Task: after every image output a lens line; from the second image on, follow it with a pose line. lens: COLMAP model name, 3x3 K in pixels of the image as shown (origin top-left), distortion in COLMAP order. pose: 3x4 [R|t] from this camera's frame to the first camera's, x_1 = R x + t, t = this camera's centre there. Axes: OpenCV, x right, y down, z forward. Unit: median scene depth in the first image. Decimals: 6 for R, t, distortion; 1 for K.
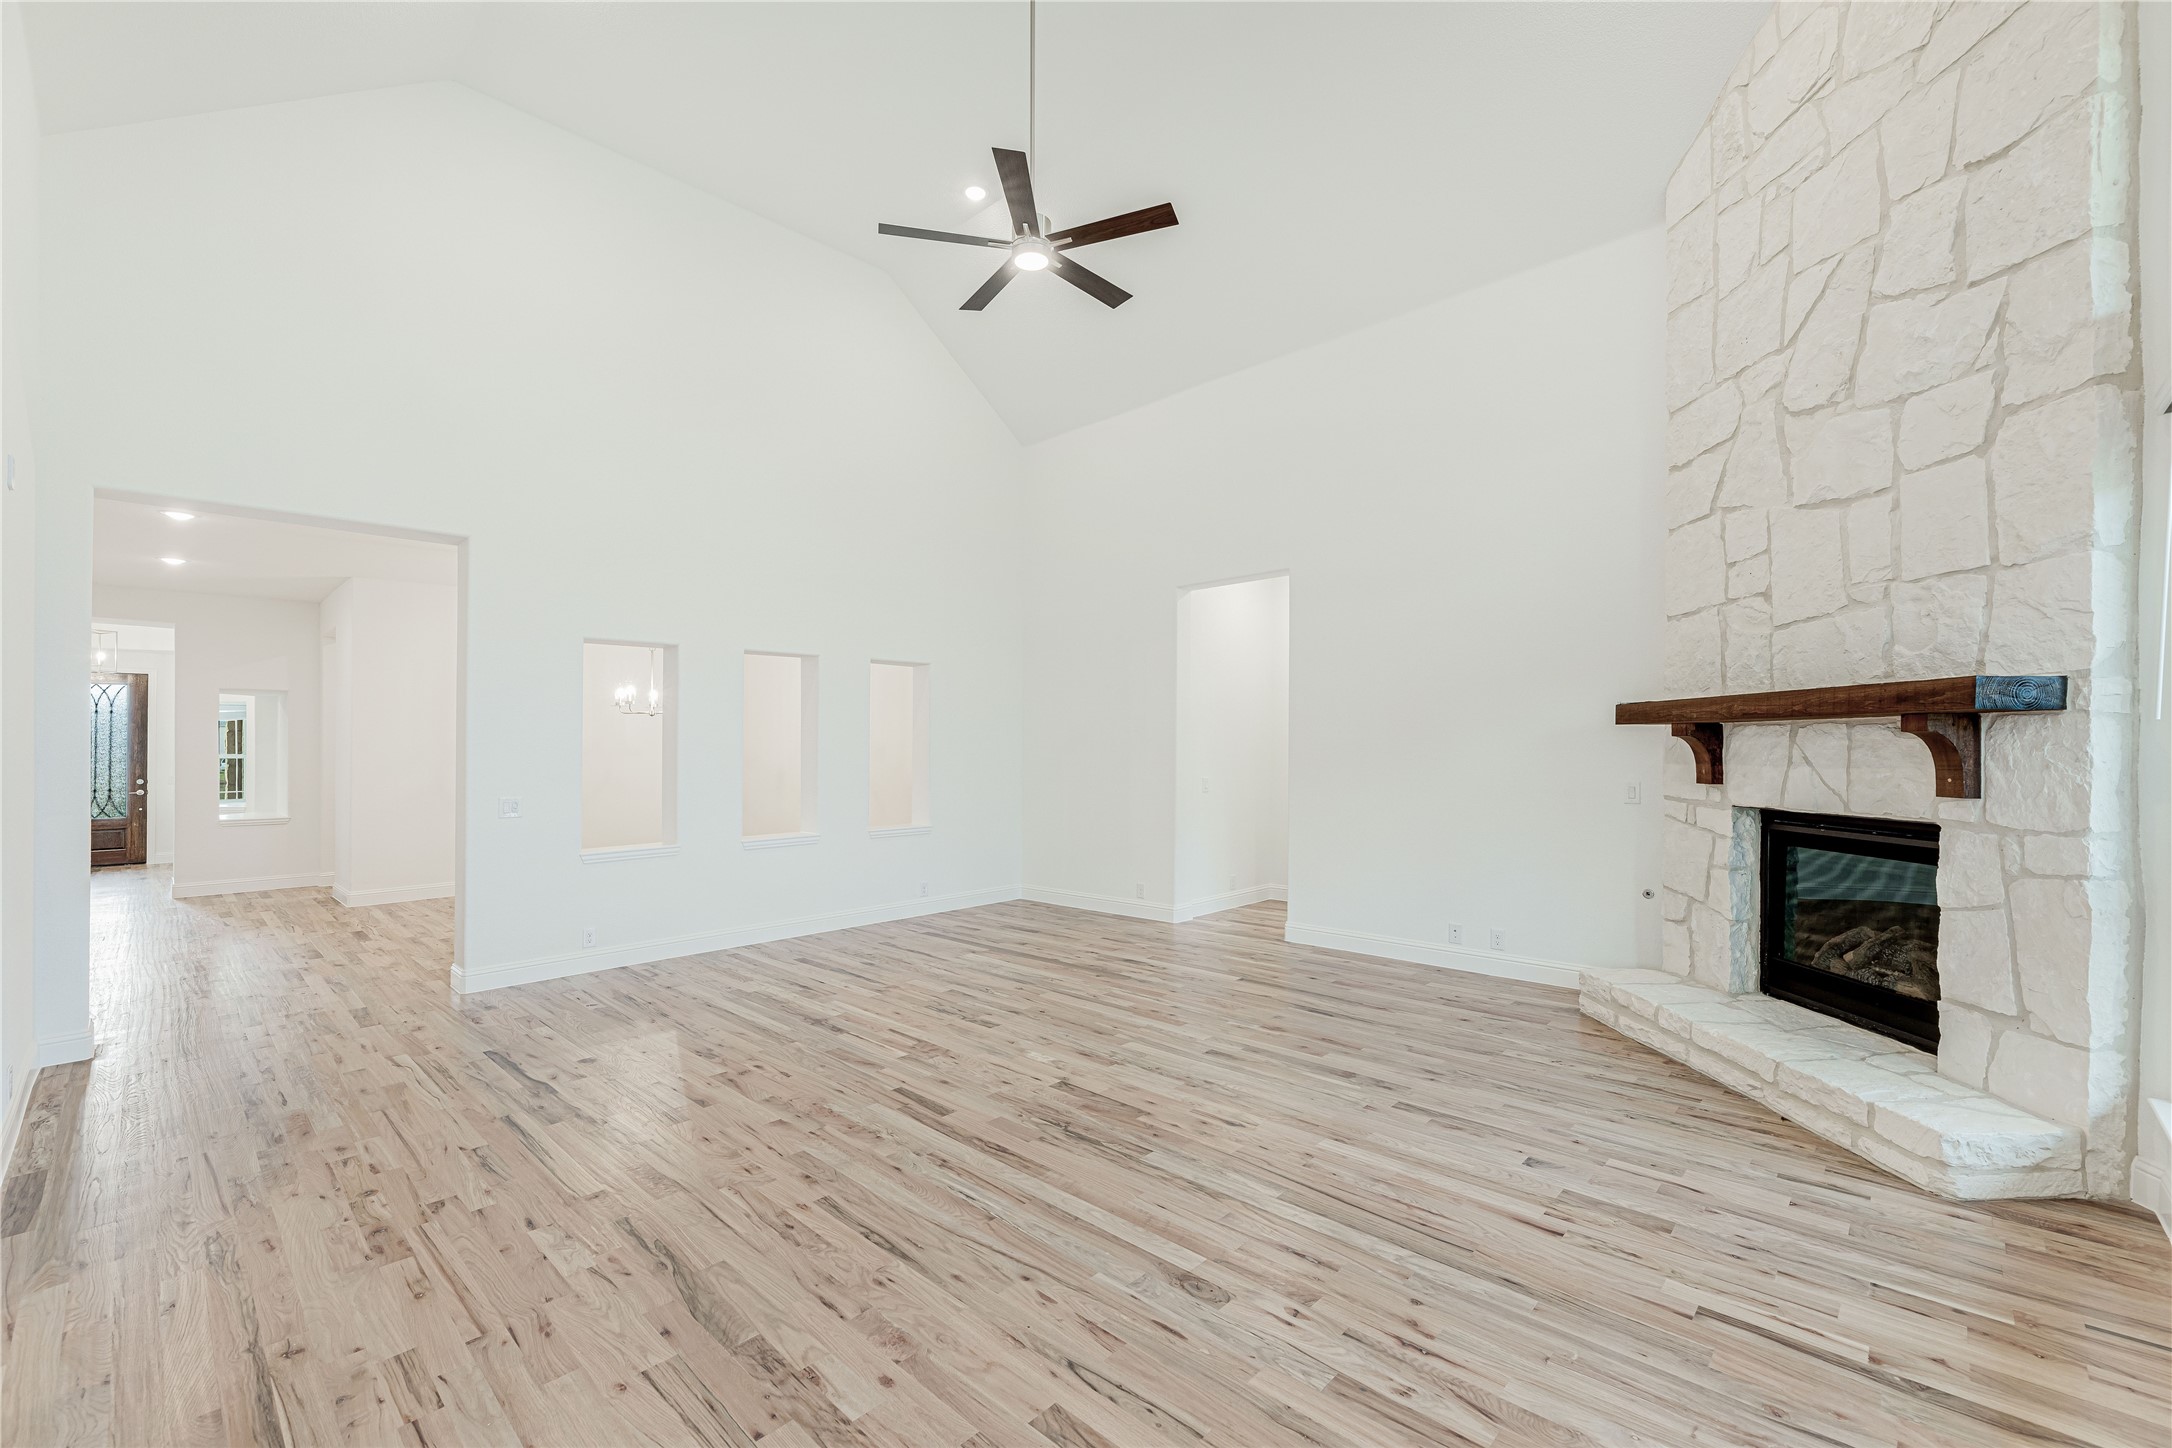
lens RADIAL K [[894.9, 0, 1096.7], [0, 894.9, 745.1], [0, 0, 1]] dist [0.001564, -0.001492]
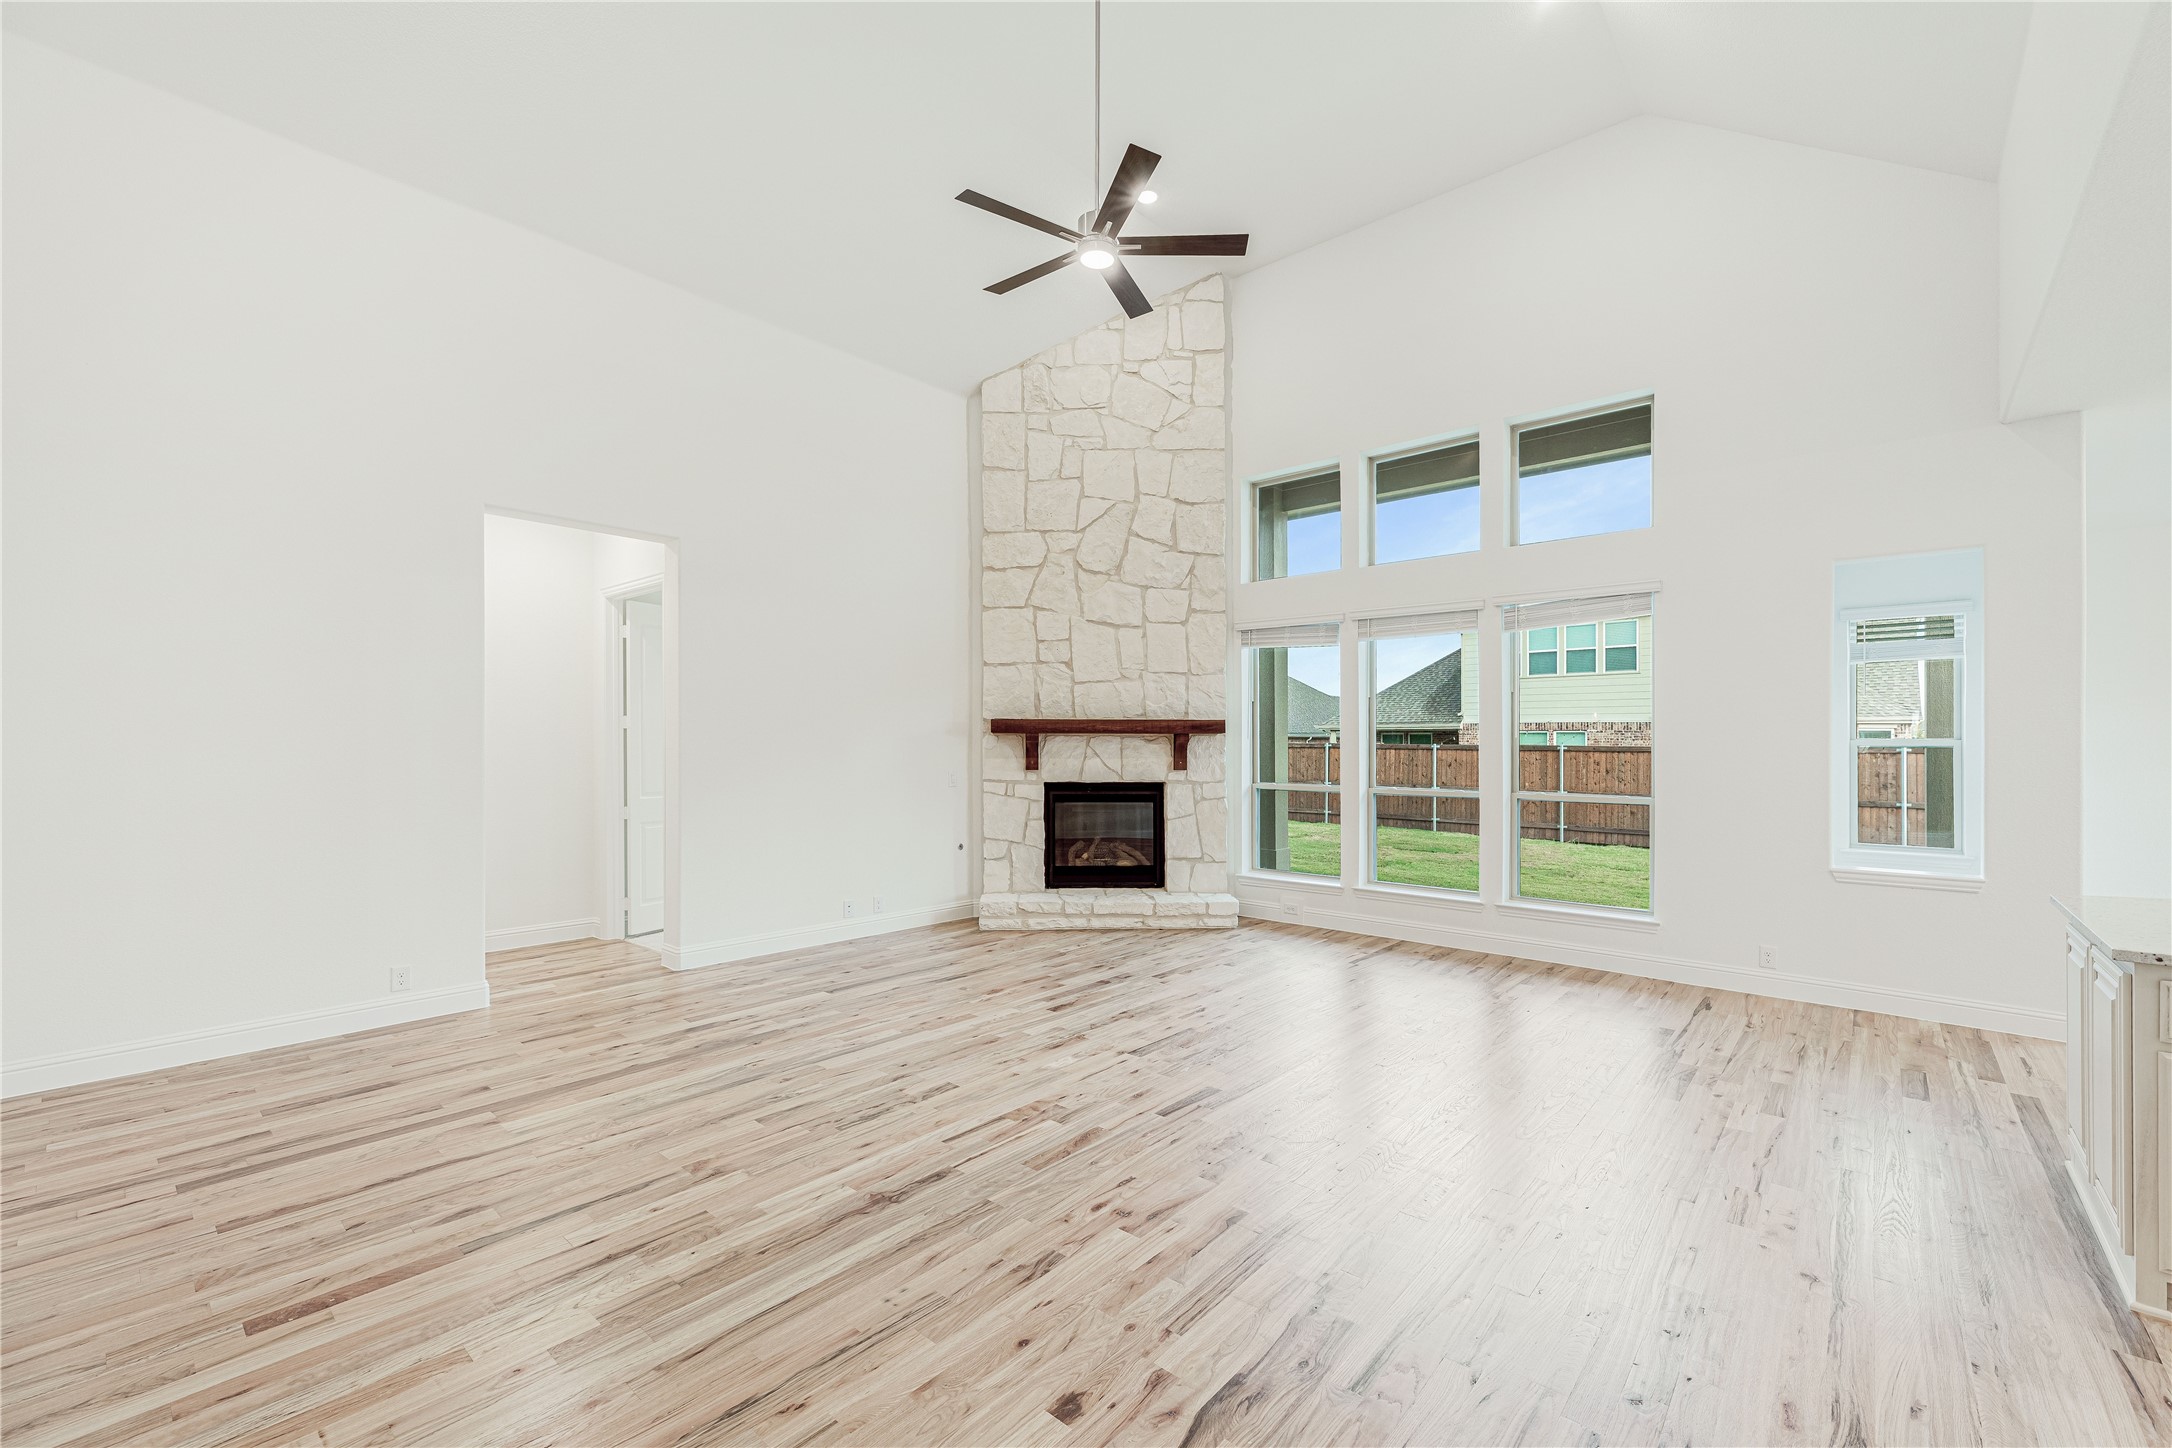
lens RADIAL K [[894.9, 0, 1073.6], [0, 894.9, 746.6], [0, 0, 1]] dist [0.001564, -0.001492]
pose [[-0.023335, 0.006693, 0.999705, -1.092145], [-0.005850, 0.999960, -0.006831, 0.012233], [-0.999711, -0.006008, -0.023295, 1.064197]]
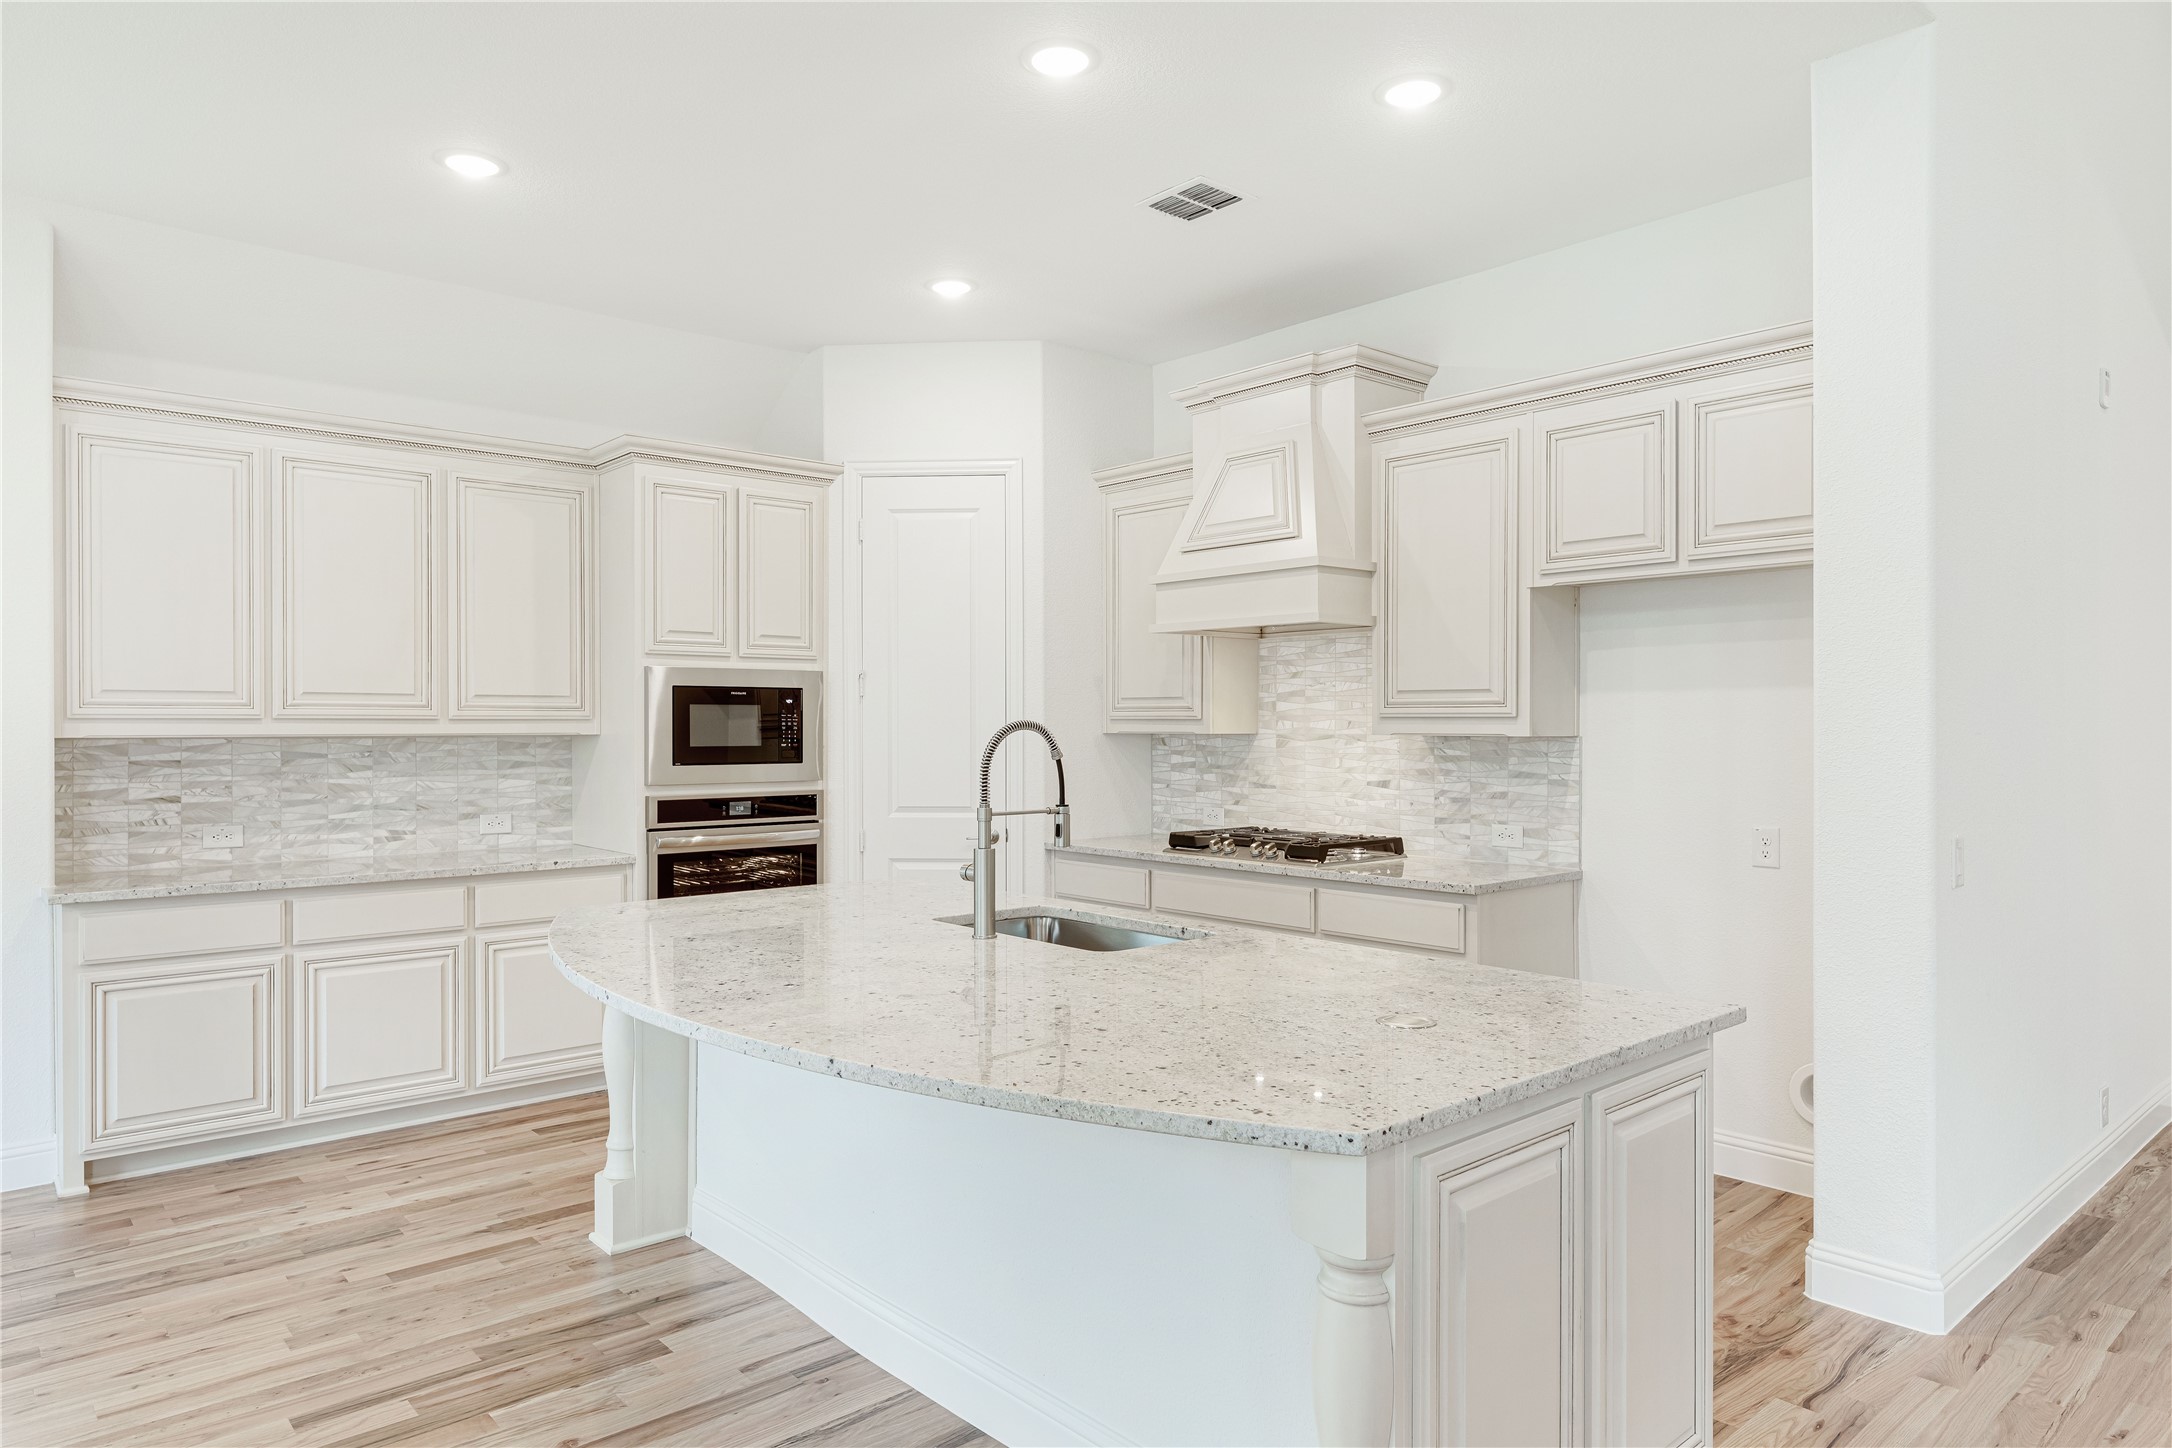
lens RADIAL K [[1336.9, 0, 1084.5], [0, 1336.9, 715.5], [0, 0, 1]] dist [0.004669, -0.002261]
pose [[-0.094947, 0.002265, -0.995480, 0.121497], [0.002546, 0.999995, 0.002033, 0.000007], [0.995479, -0.002341, -0.094953, 0.130354]]
